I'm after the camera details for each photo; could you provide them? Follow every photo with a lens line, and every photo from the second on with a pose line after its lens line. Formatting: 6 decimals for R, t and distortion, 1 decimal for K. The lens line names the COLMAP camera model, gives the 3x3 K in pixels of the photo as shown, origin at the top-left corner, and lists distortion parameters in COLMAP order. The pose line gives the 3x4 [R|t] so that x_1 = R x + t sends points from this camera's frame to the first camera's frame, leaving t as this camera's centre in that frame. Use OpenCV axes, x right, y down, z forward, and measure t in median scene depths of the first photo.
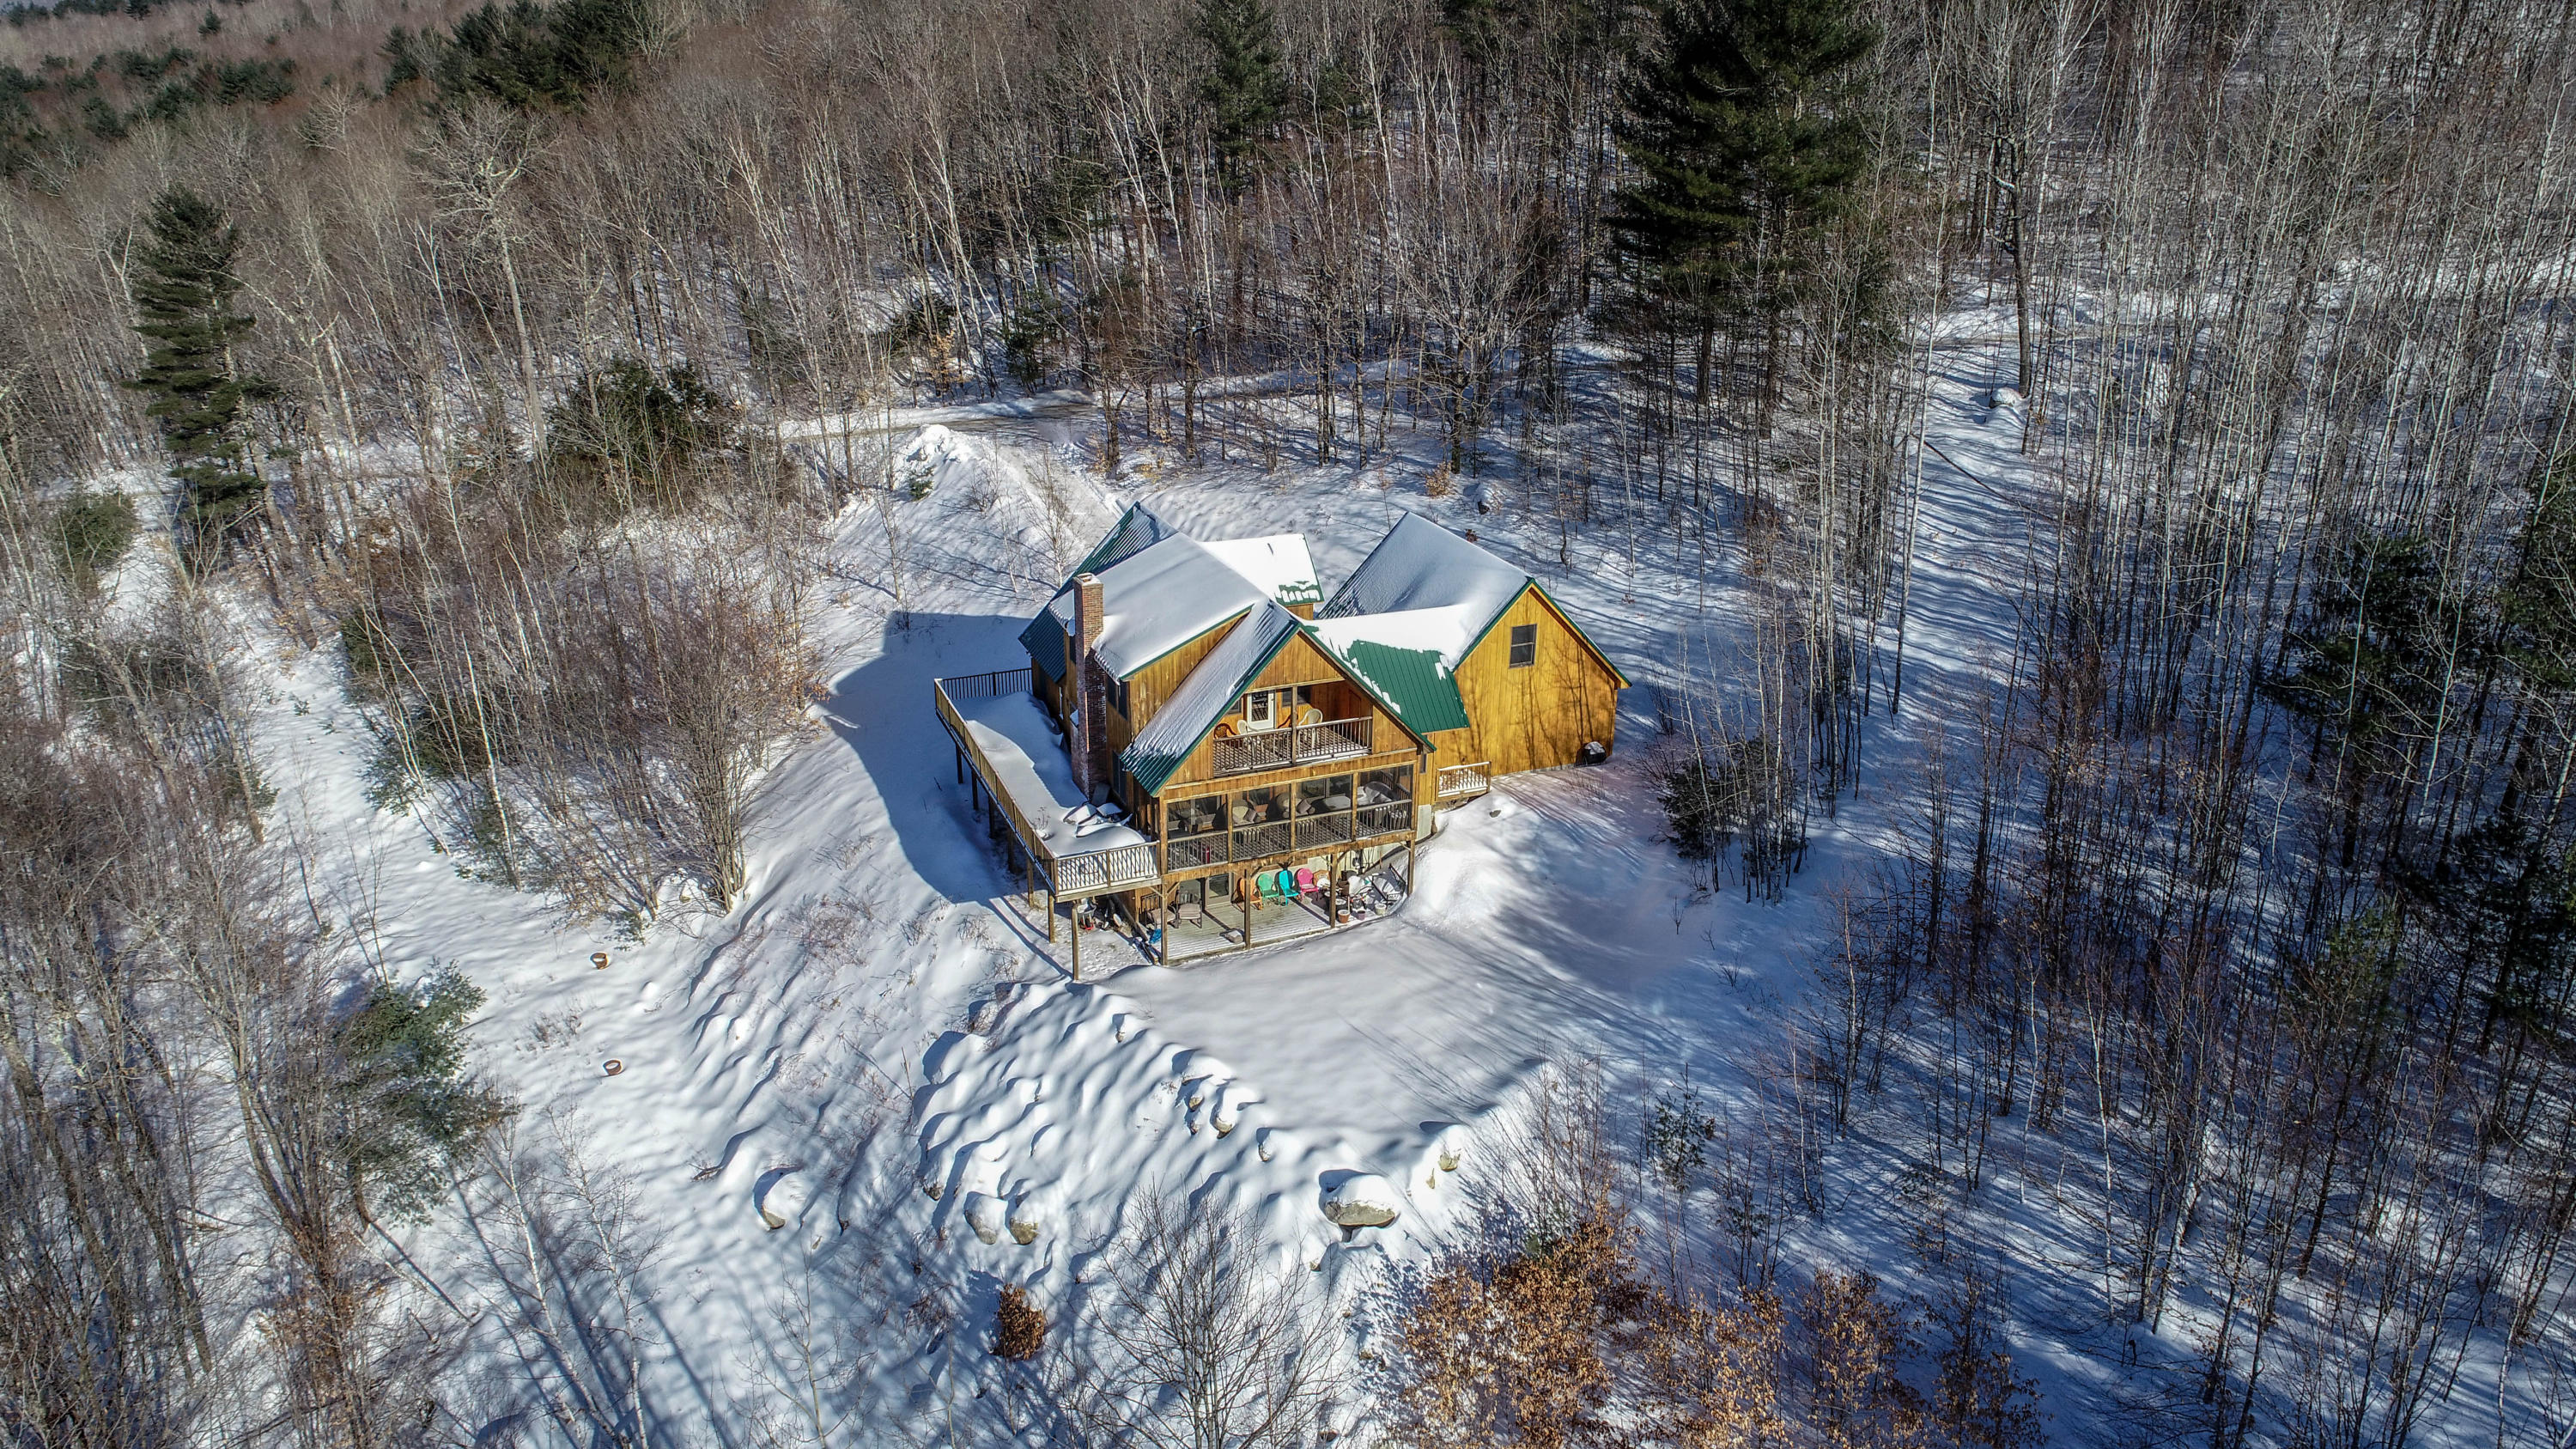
lens RADIAL K [[1731.8, 0, 1288.0], [0, 1731.8, 724.5], [0, 0, 1]] dist [0.000351, -0.001281]
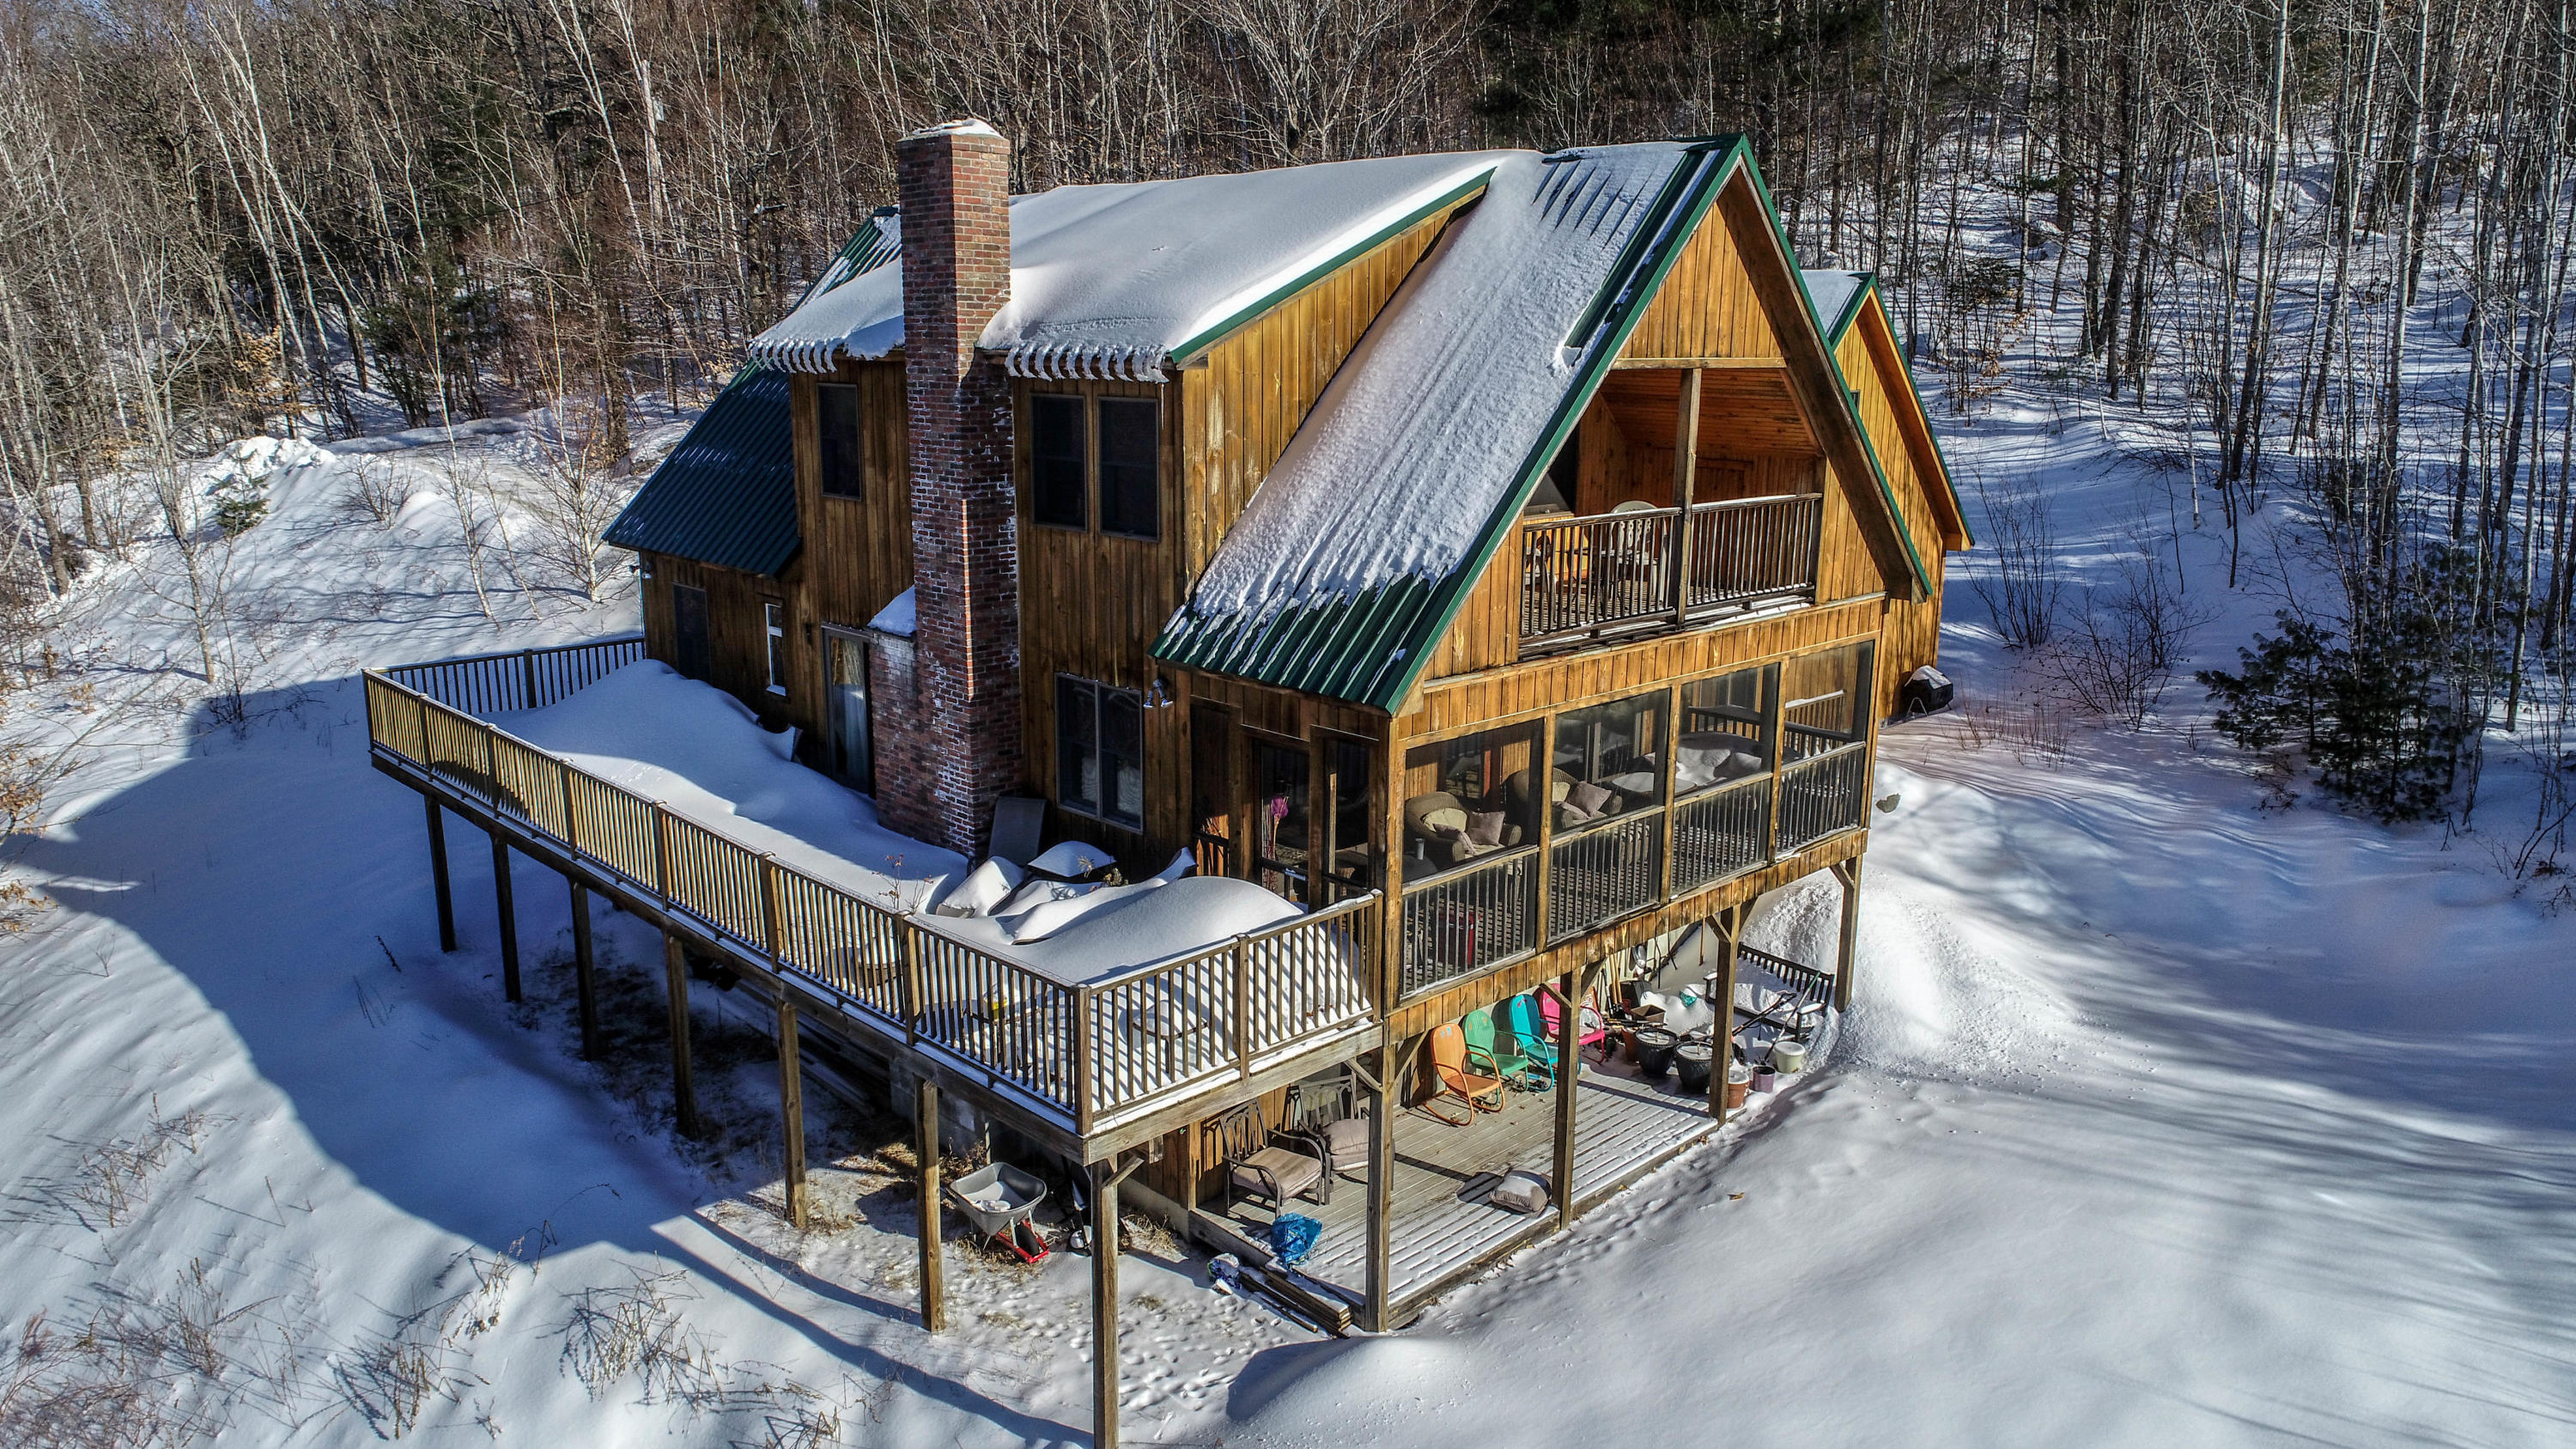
lens RADIAL K [[1731.8, 0, 1288.0], [0, 1731.8, 724.5], [0, 0, 1]] dist [0.000351, -0.001281]
pose [[0.933474, -0.082155, 0.349108, -0.176830], [0.133282, 0.983162, -0.125015, 0.069925], [-0.332959, 0.163228, 0.928706, 0.695252]]
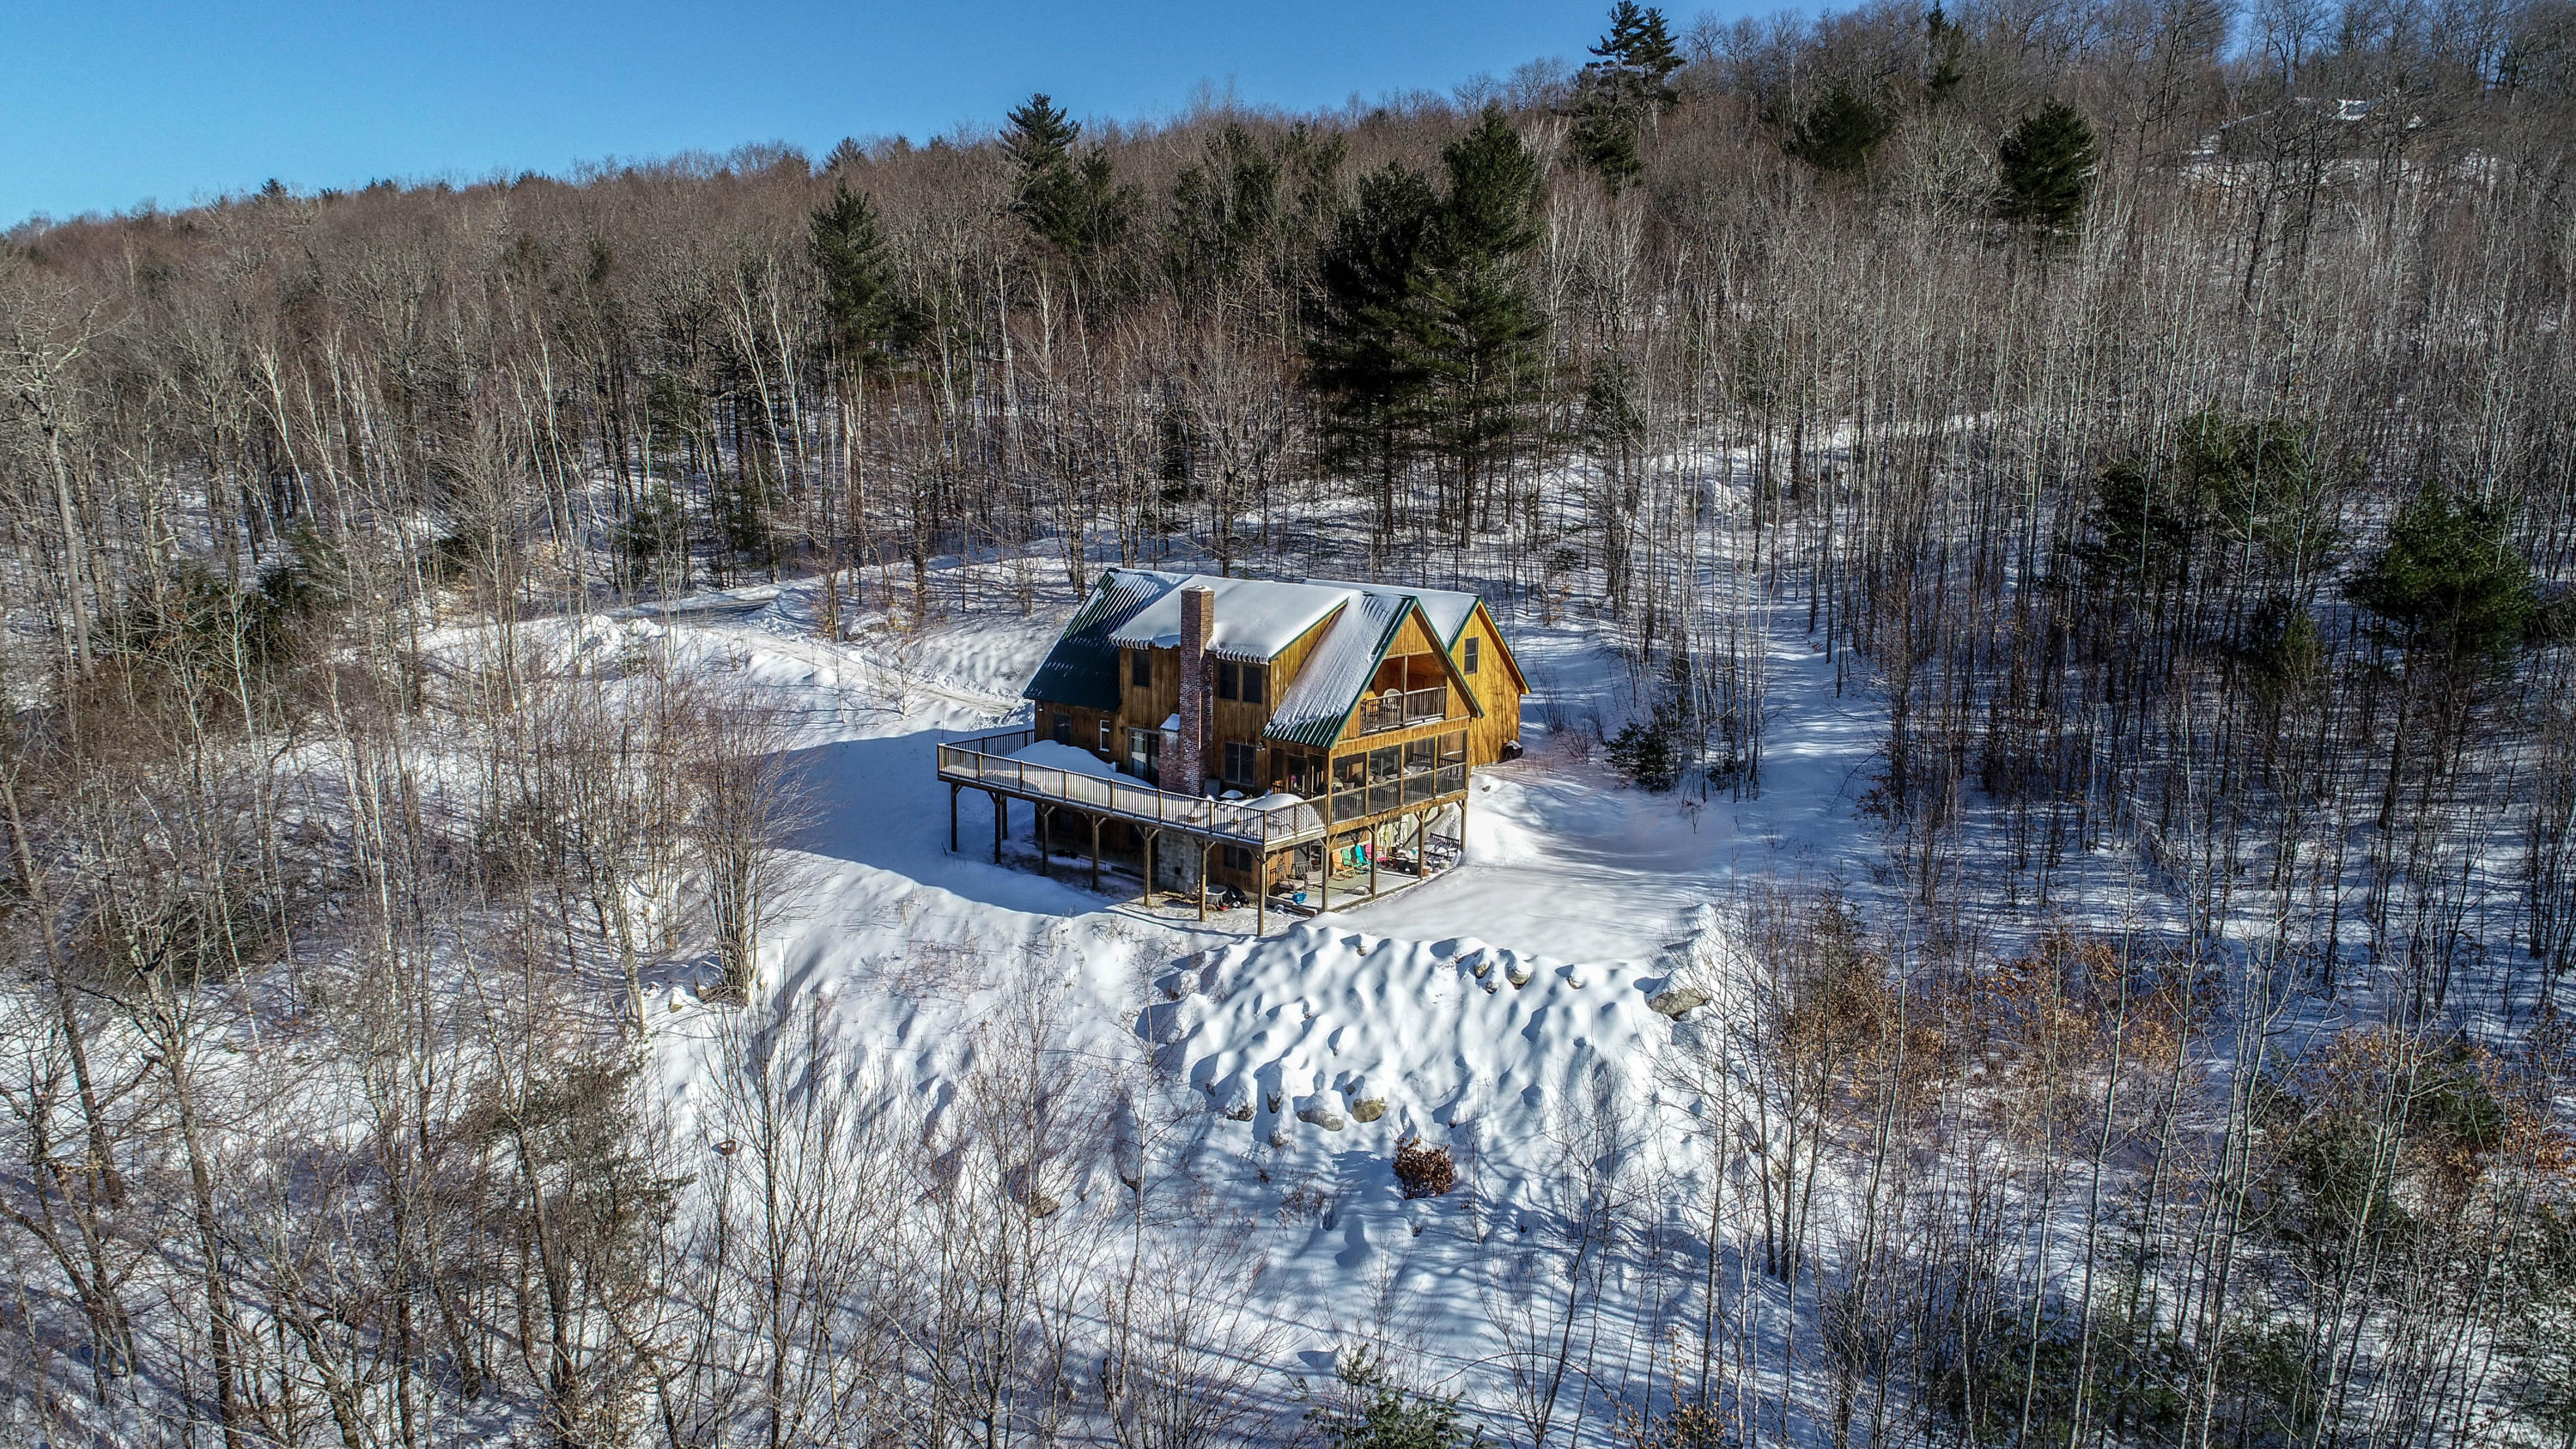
lens RADIAL K [[1731.8, 0, 1288.0], [0, 1731.8, 724.5], [0, 0, 1]] dist [0.000351, -0.001281]
pose [[0.886992, -0.069378, 0.456543, -0.577597], [0.158634, 0.974263, -0.160149, 0.189056], [-0.433682, 0.214474, 0.875169, 0.010780]]
